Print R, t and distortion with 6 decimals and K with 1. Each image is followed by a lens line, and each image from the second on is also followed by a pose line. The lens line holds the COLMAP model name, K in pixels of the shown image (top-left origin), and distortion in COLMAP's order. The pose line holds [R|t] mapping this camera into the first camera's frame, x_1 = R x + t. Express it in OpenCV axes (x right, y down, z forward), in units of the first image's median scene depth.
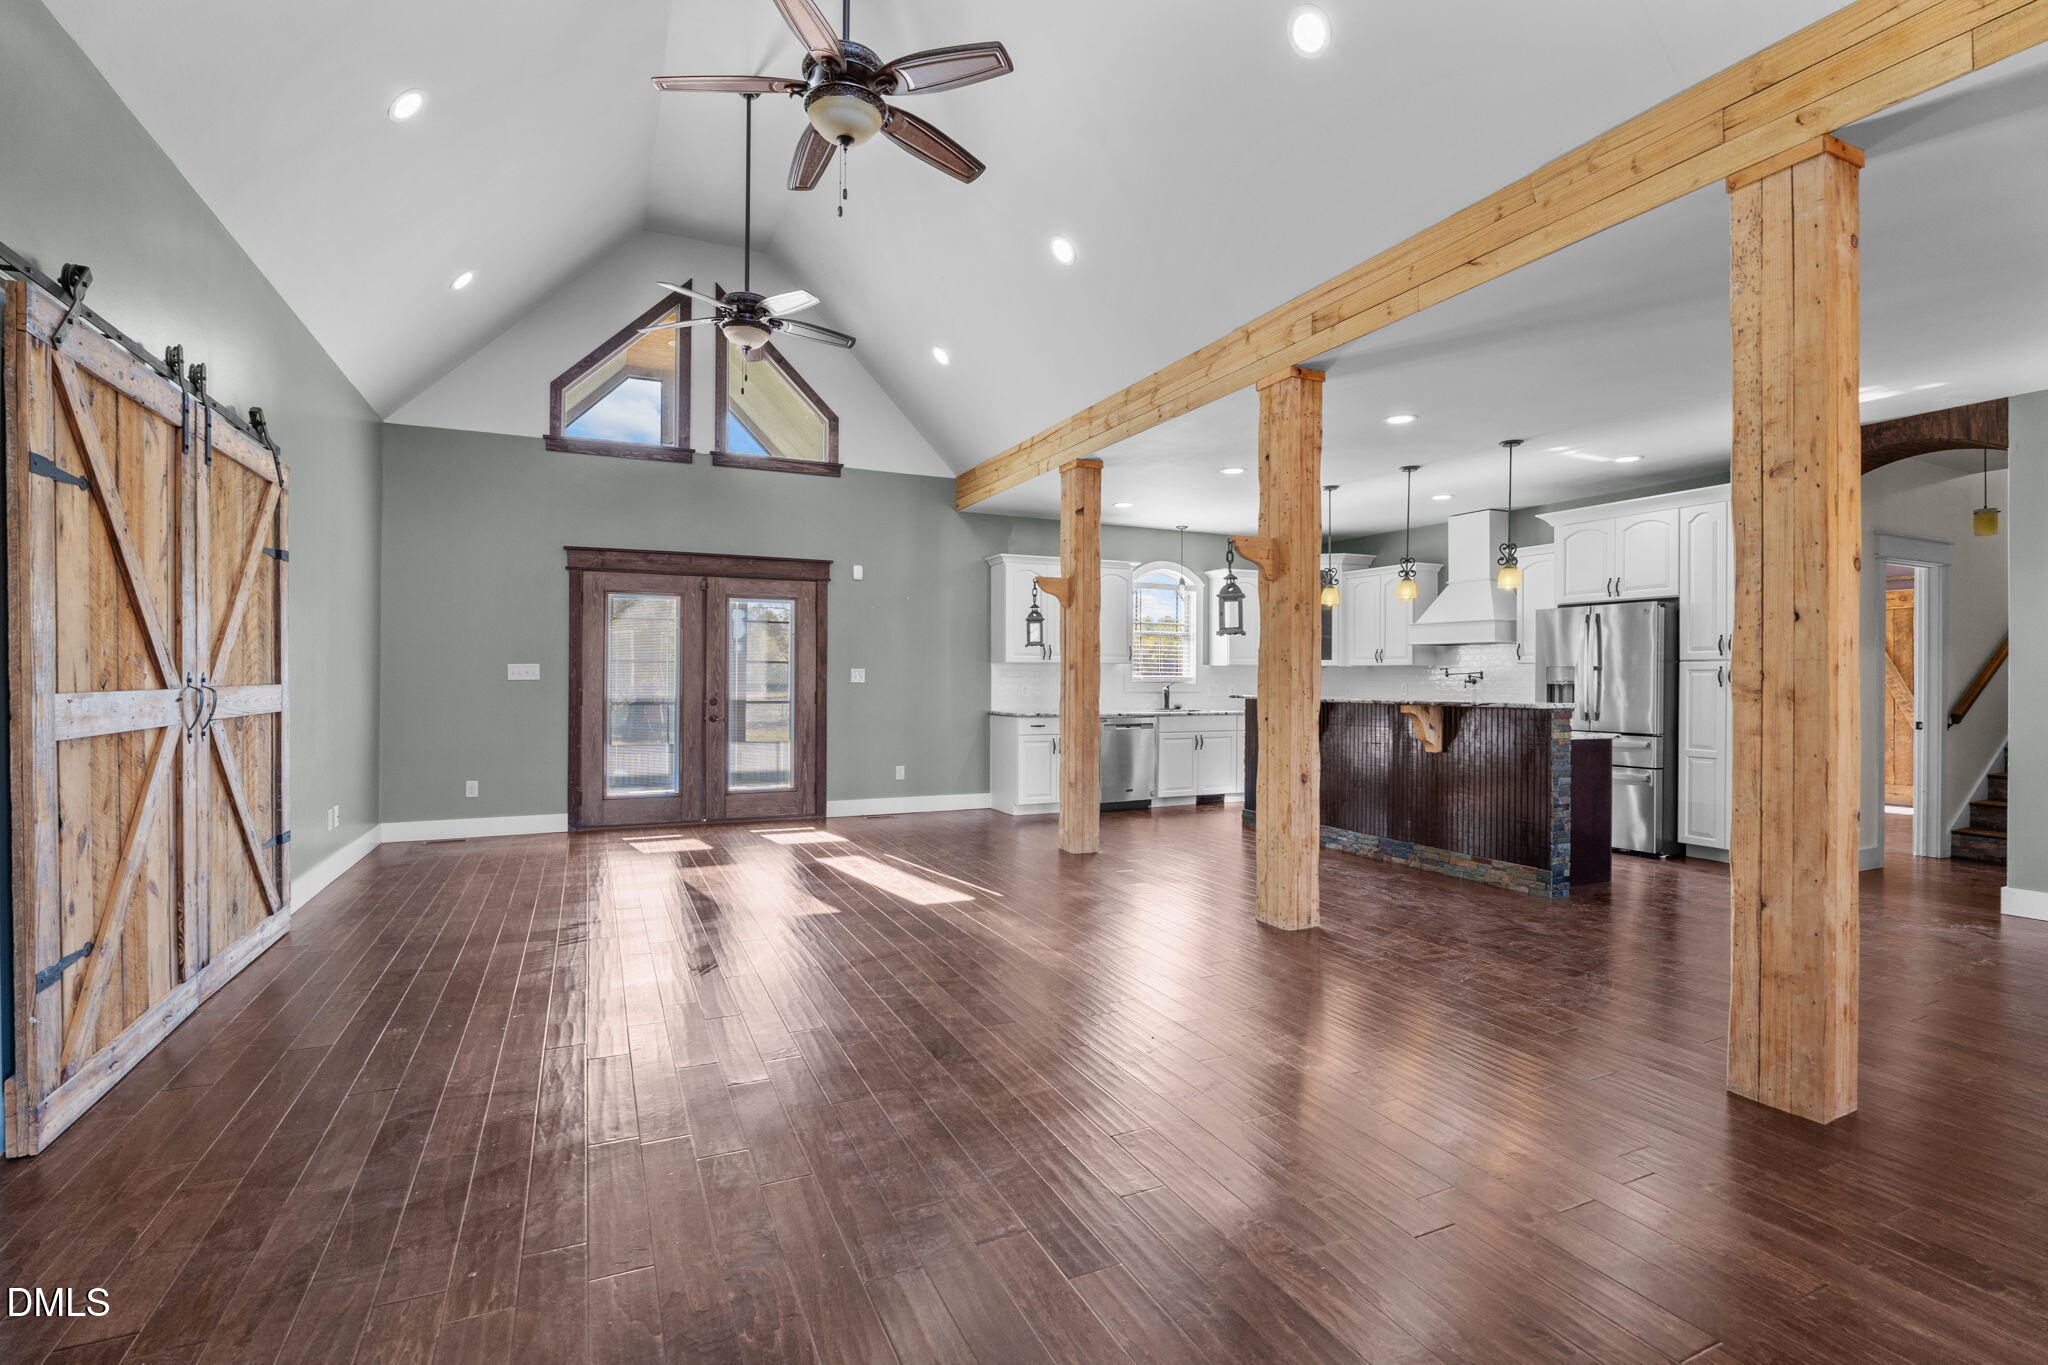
lens RADIAL K [[933.1, 0, 1024.0], [0, 933.1, 682.5], [0, 0, 1]] dist [-0.020670, 0.000359]
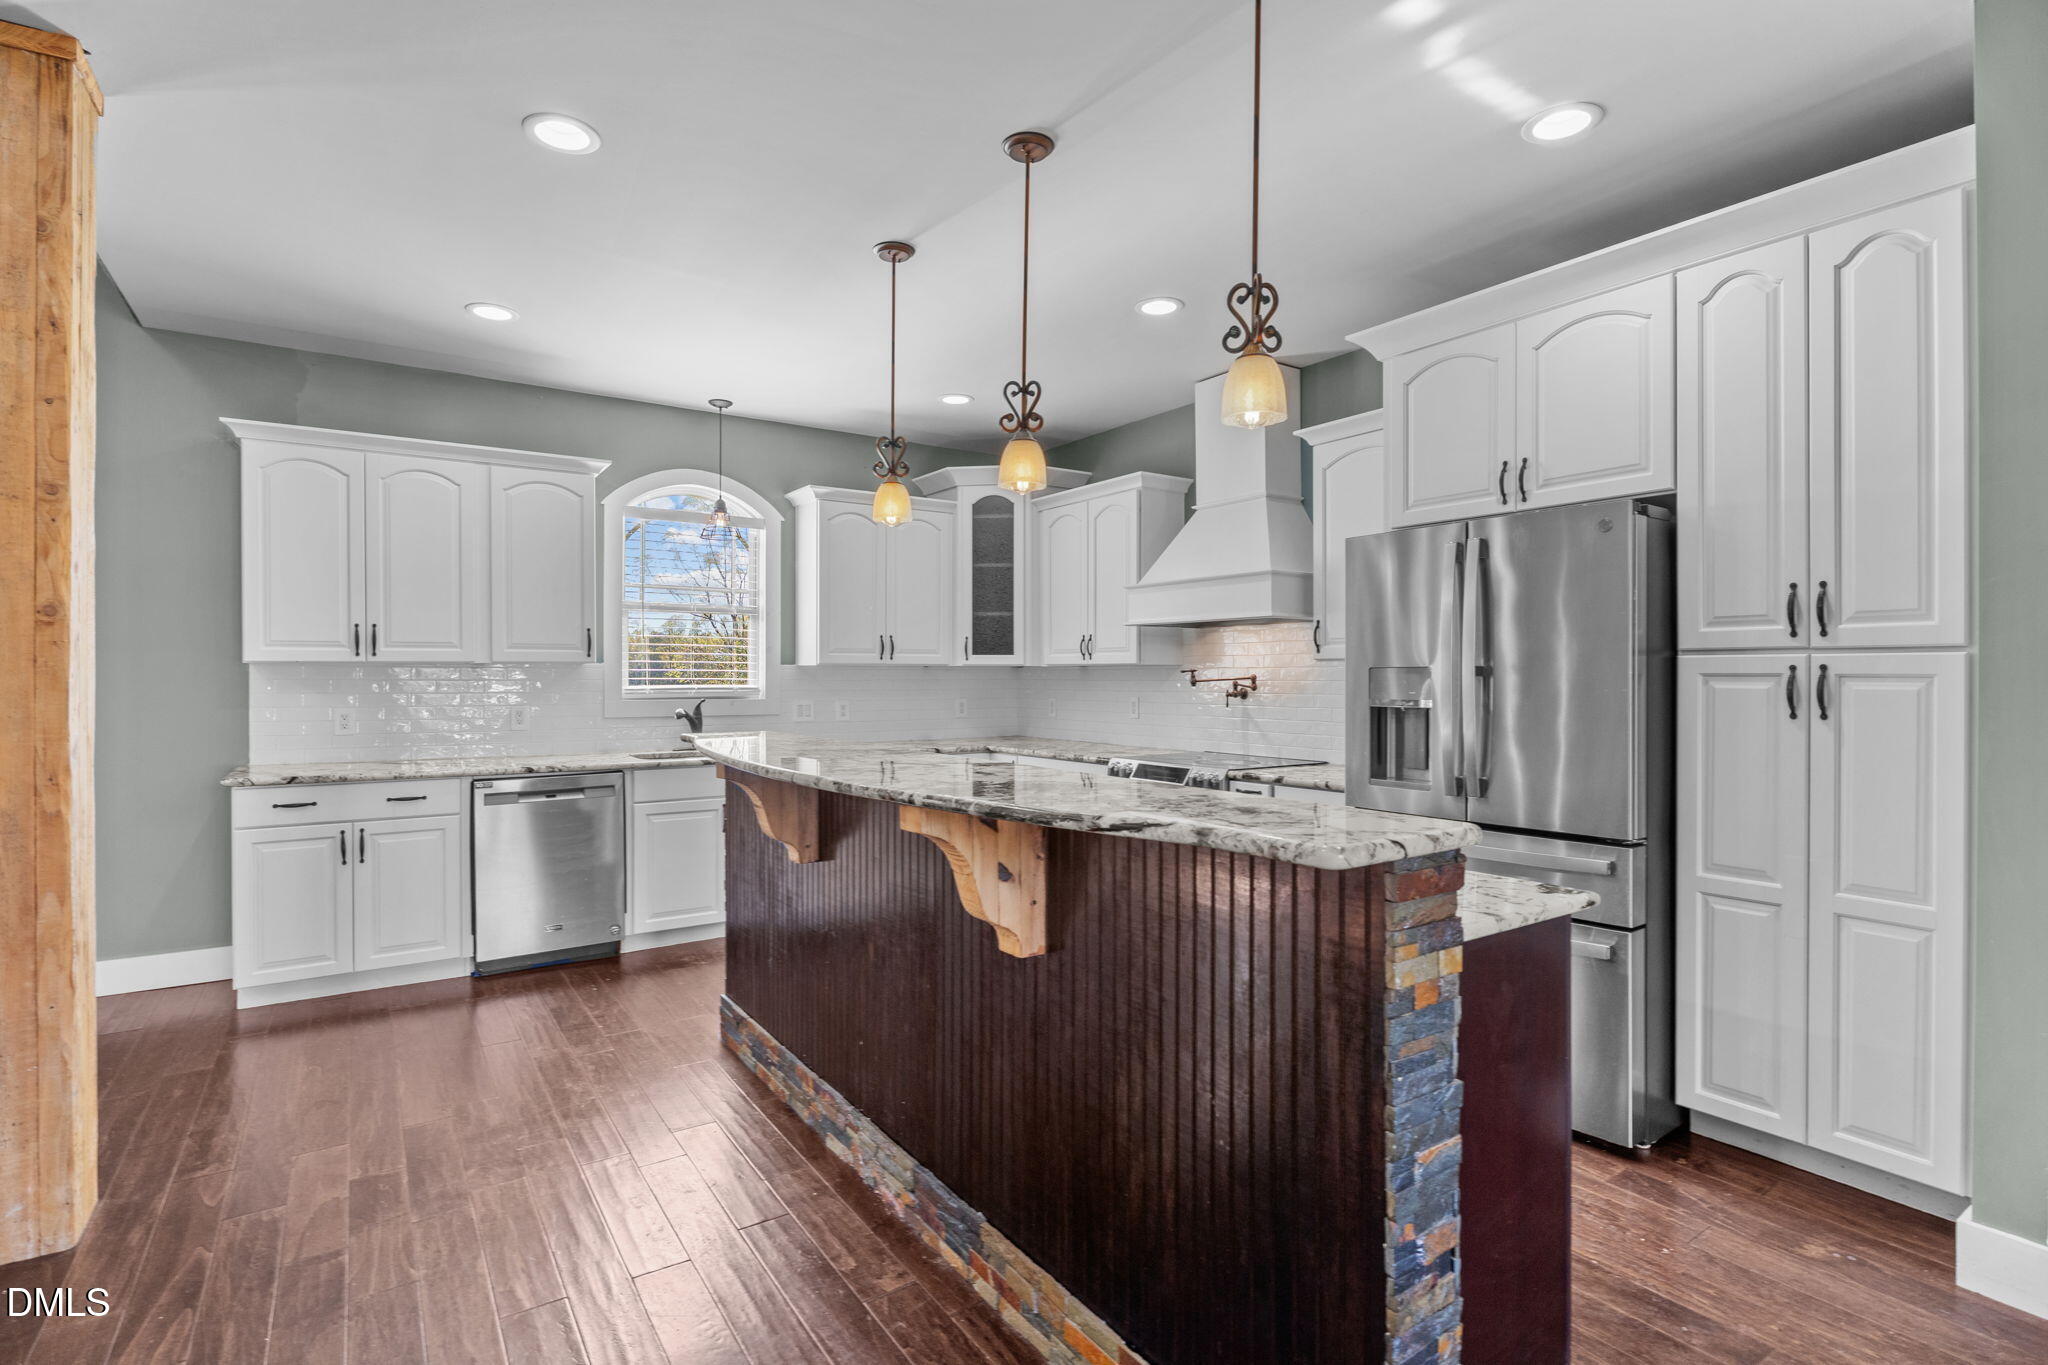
lens RADIAL K [[975.3, 0, 1029.2], [0, 975.3, 678.3], [0, 0, 1]] dist [-0.013510, 0.000360]
pose [[0.984708, -0.006263, 0.174100, 0.322321], [0.006765, 0.999974, -0.002291, -0.011720], [-0.174081, 0.003434, 0.984725, 0.569360]]
